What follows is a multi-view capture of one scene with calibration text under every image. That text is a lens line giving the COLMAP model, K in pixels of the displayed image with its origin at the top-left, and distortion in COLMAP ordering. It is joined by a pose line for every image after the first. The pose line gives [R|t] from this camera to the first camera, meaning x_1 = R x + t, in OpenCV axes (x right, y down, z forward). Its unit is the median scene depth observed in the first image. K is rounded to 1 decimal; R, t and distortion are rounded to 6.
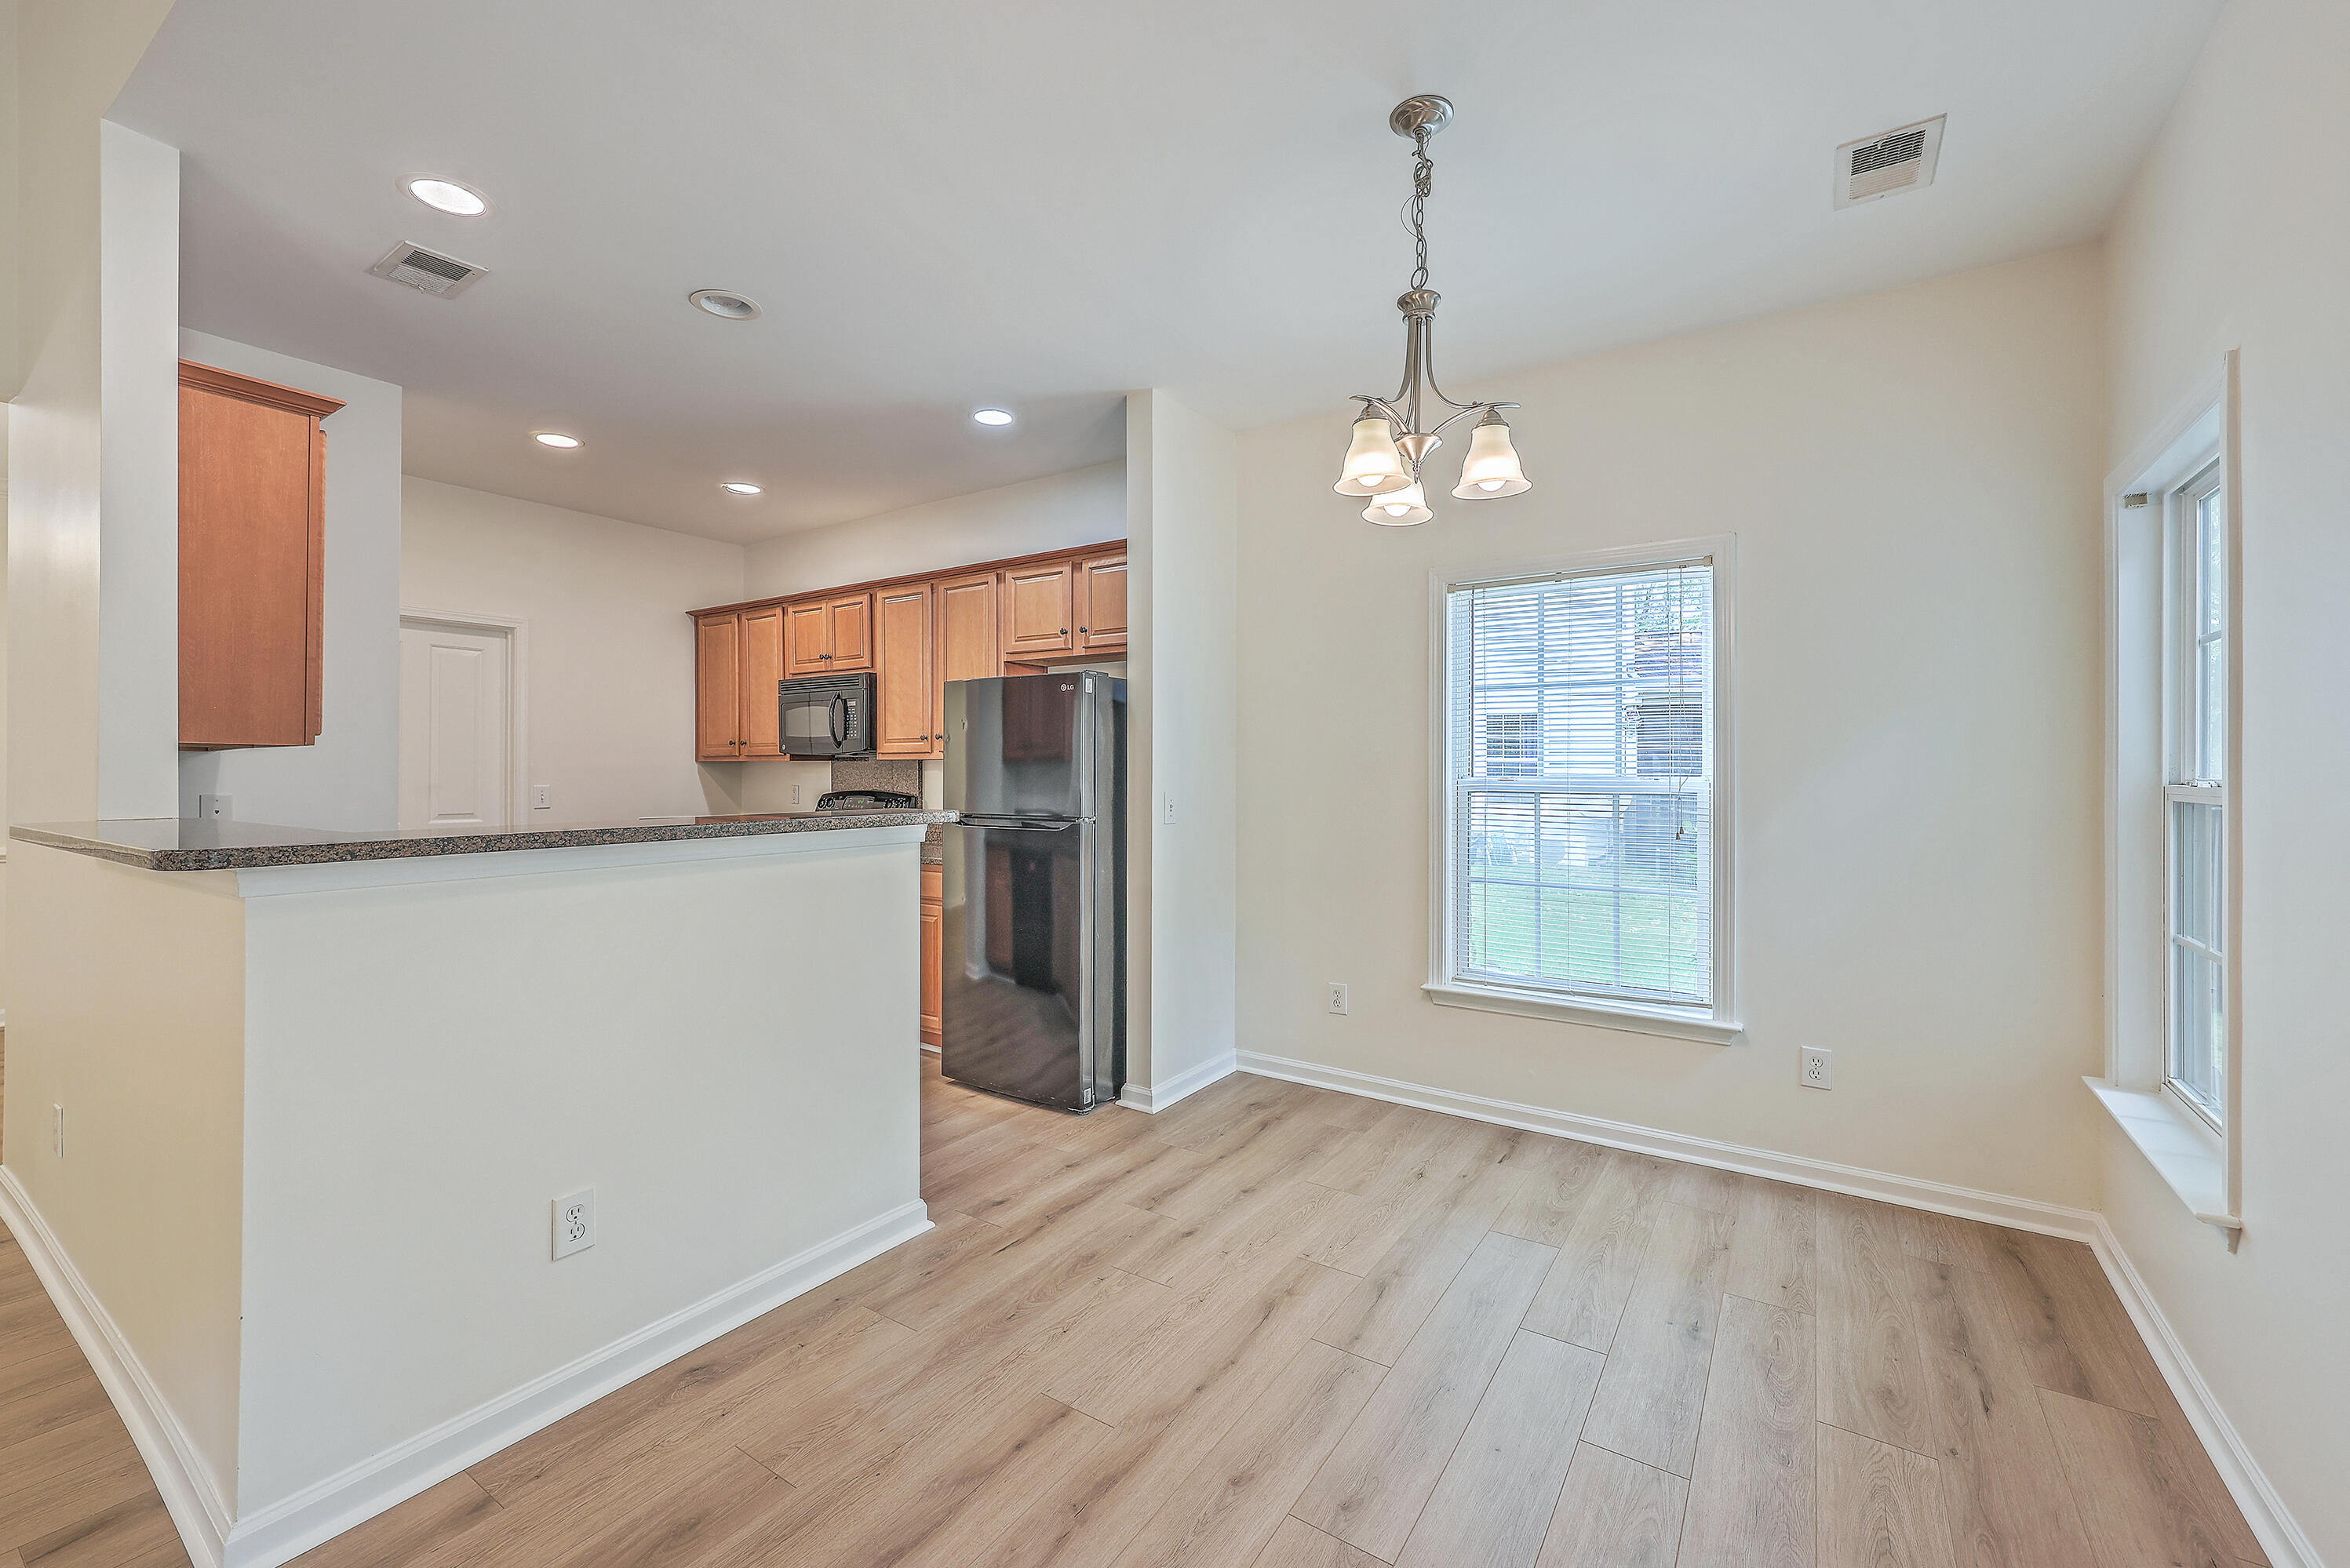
lens RADIAL K [[944.1, 0, 1223.7], [0, 944.1, 775.1], [0, 0, 1]] dist [-0.002590, -0.000190]
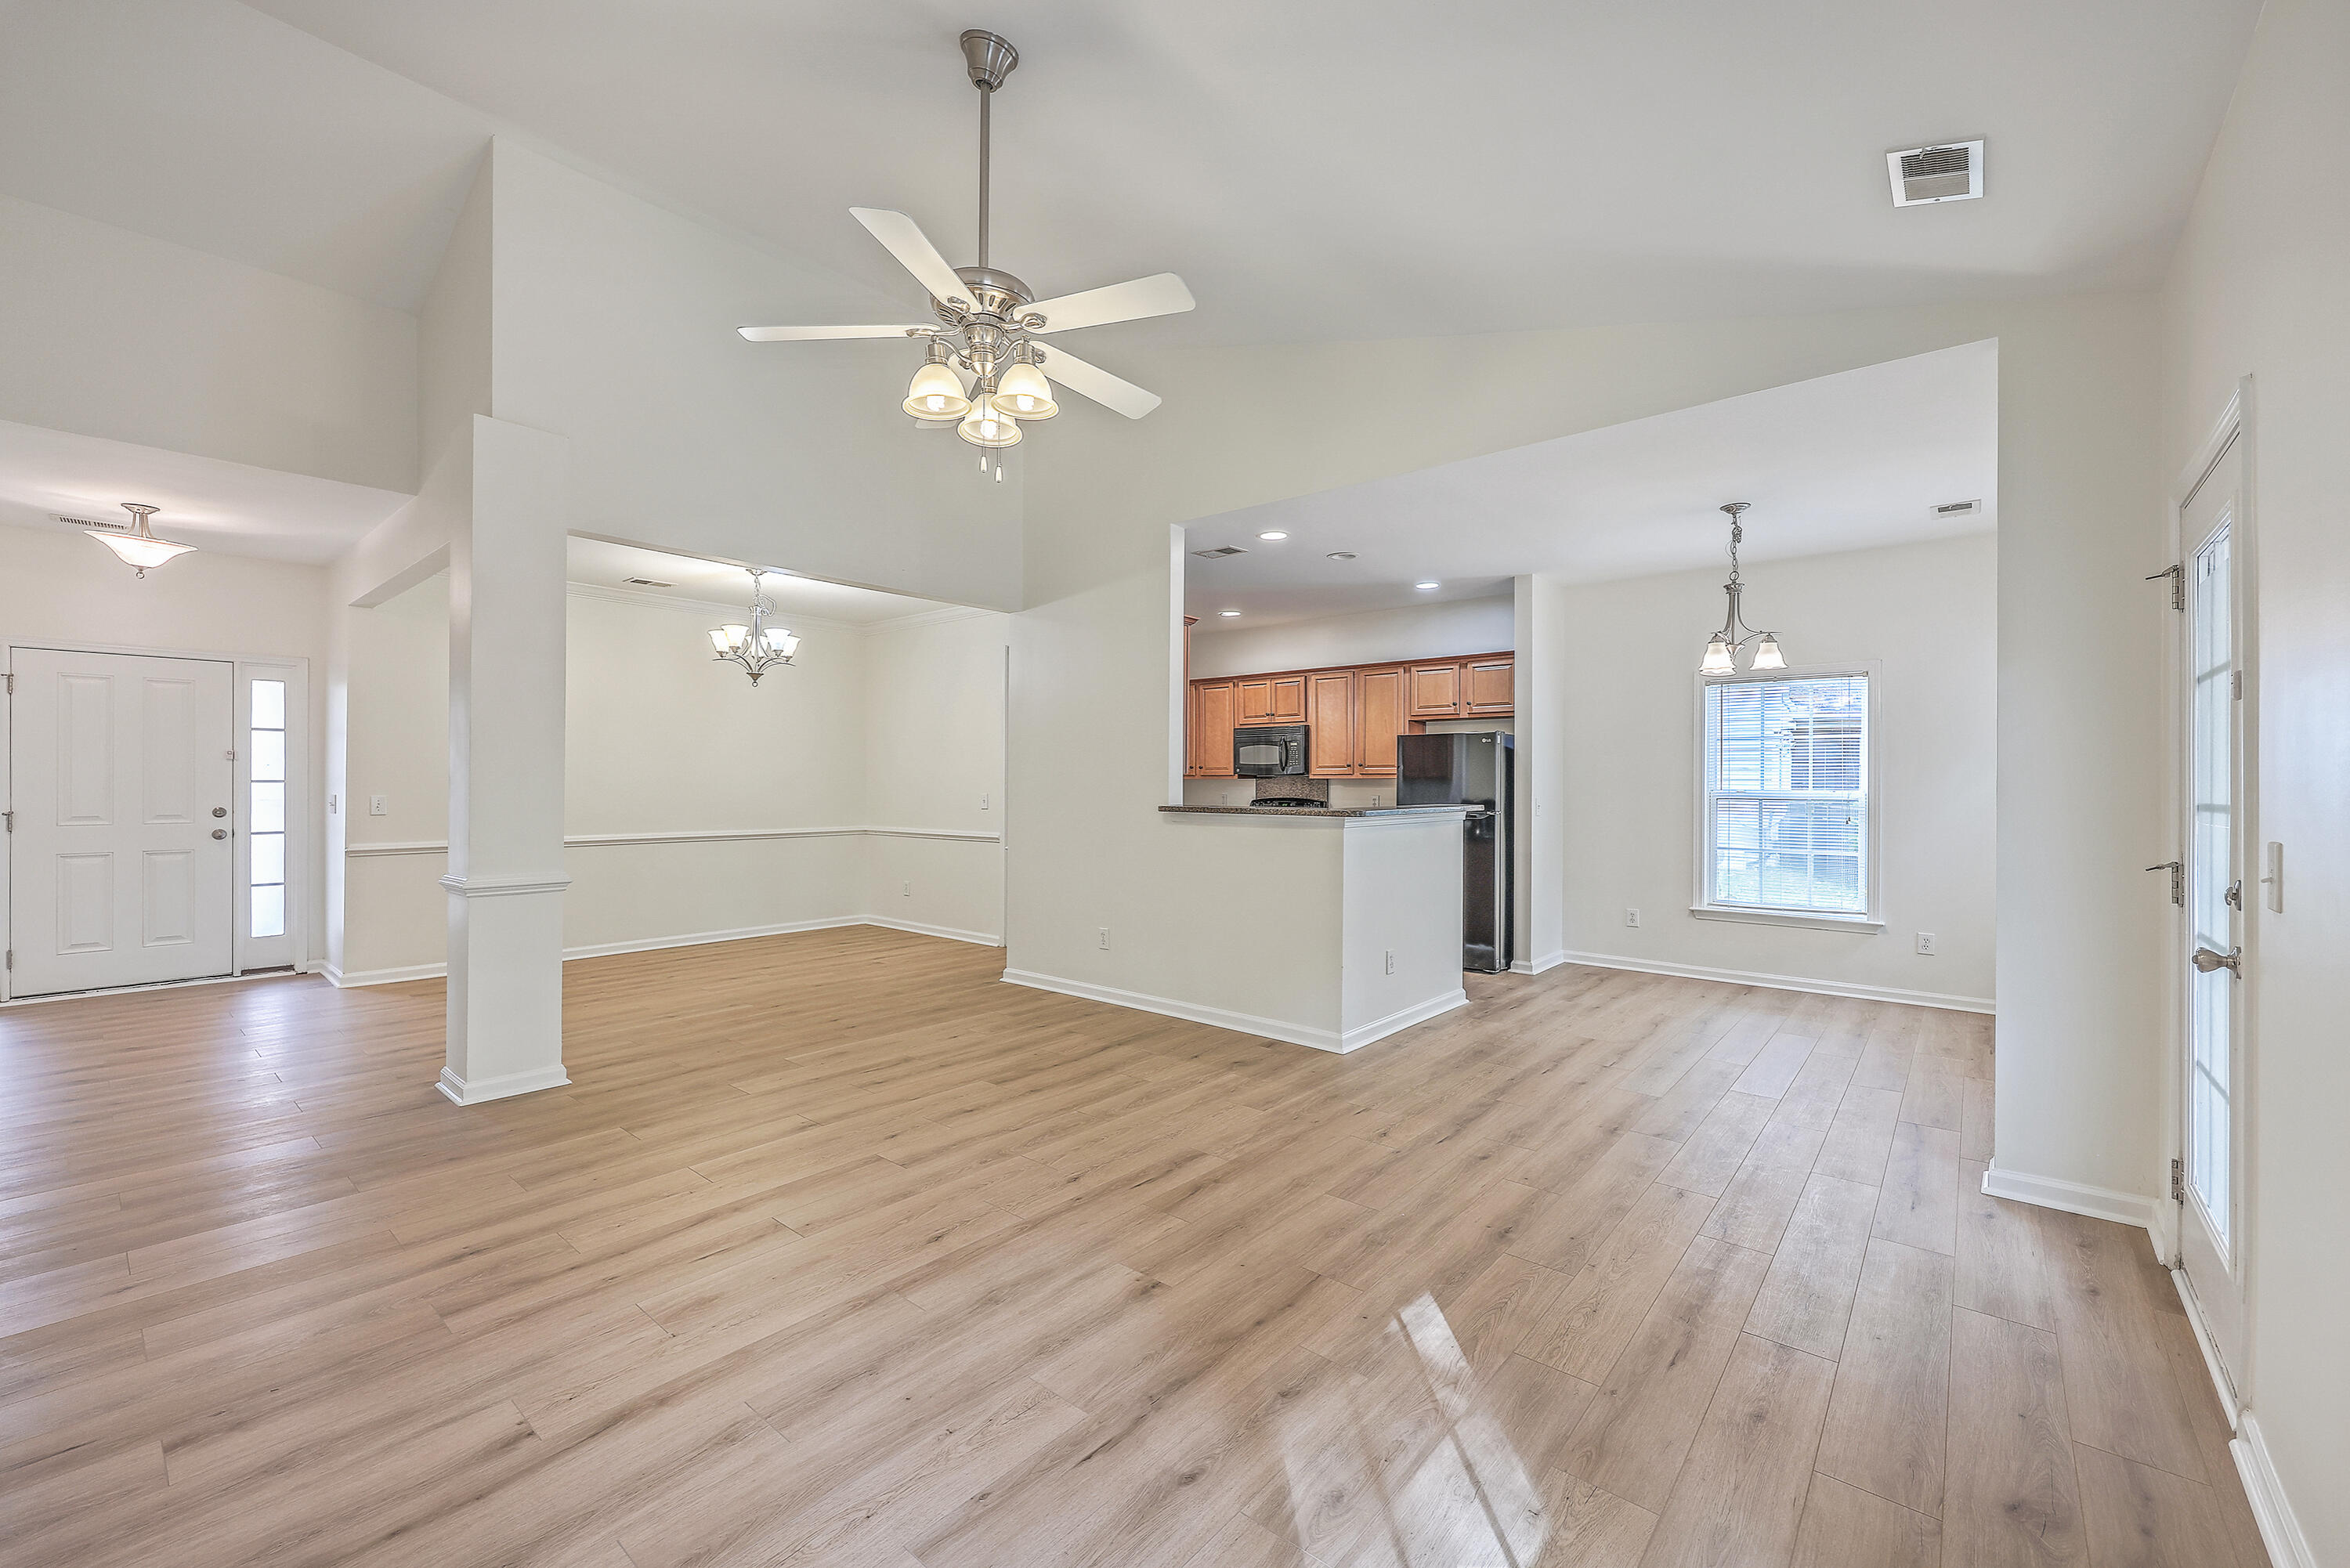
lens RADIAL K [[949.1, 0, 1194.9], [0, 949.1, 791.9], [0, 0, 1]] dist [-0.005486, 0.000181]
pose [[0.991171, 0.000379, -0.132587, -0.363649], [0.000652, 0.999970, 0.007735, -0.006133], [0.132586, -0.007753, 0.991141, -0.679968]]
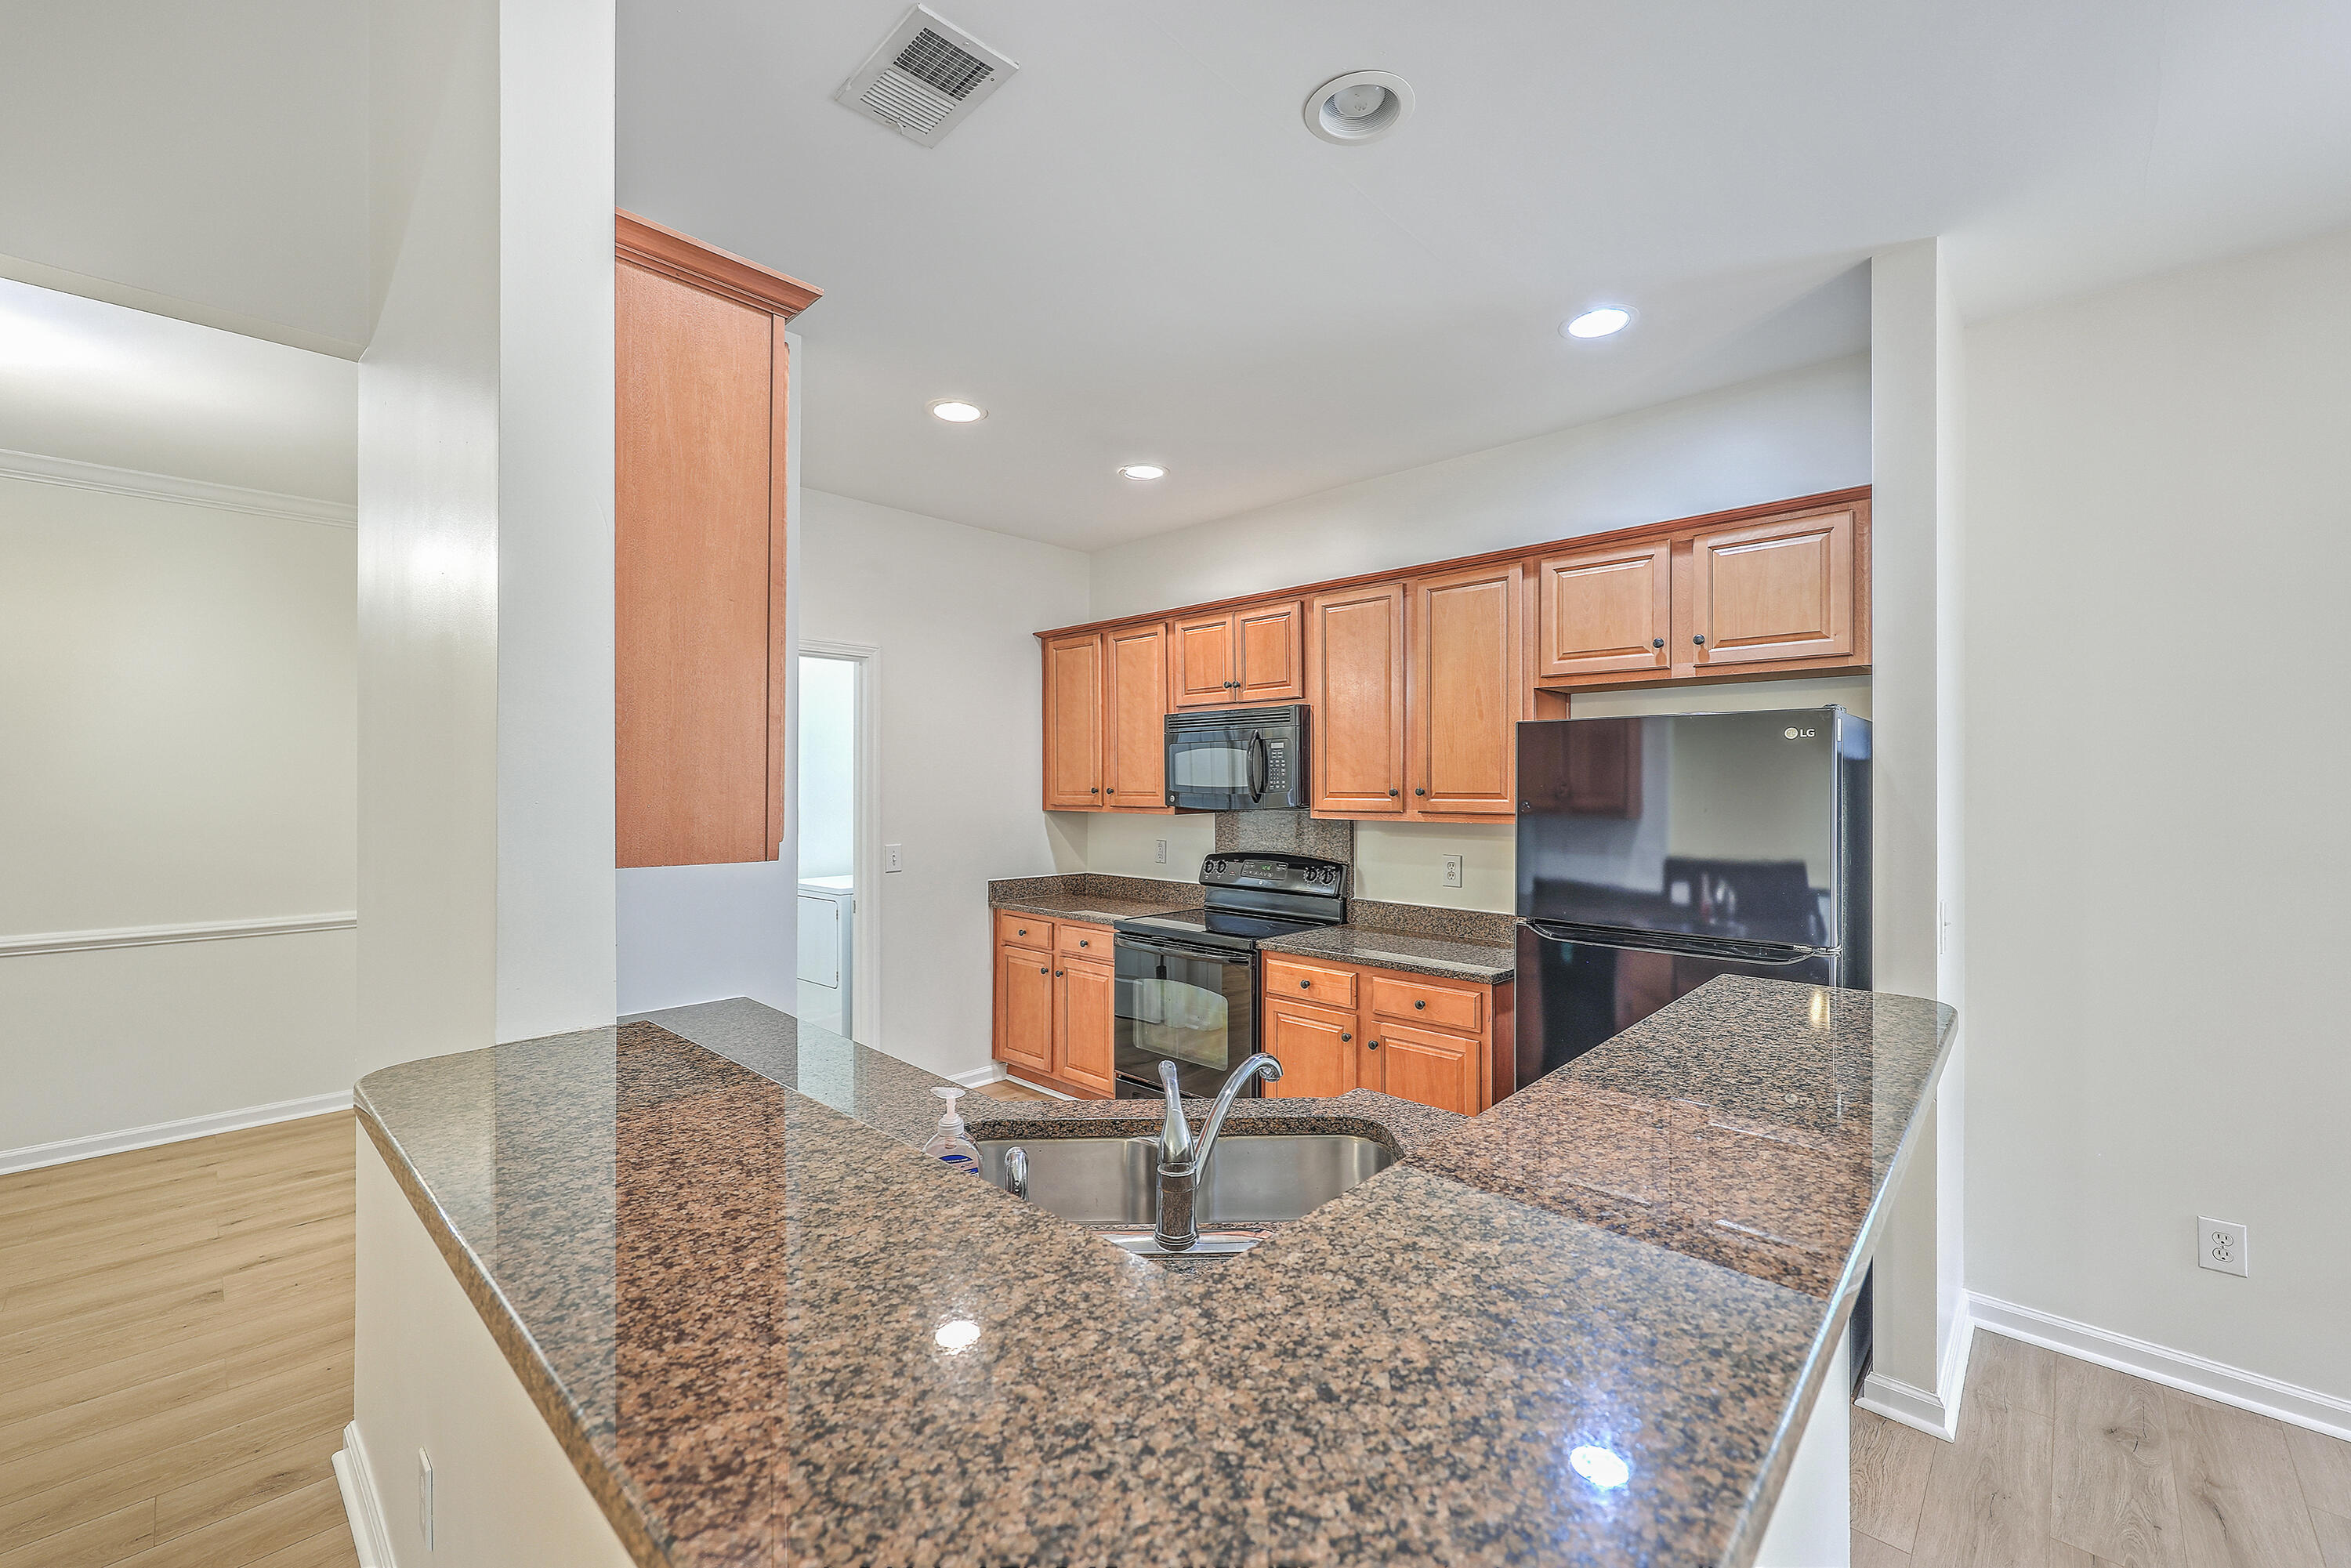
lens RADIAL K [[940.3, 0, 1214.4], [0, 940.3, 787.0], [0, 0, 1]] dist [-0.003354, -0.000076]
pose [[0.984496, -0.000709, -0.175408, -0.326173], [0.000550, 0.999999, -0.000955, -0.043173], [0.175409, 0.000844, 0.984495, 0.249391]]
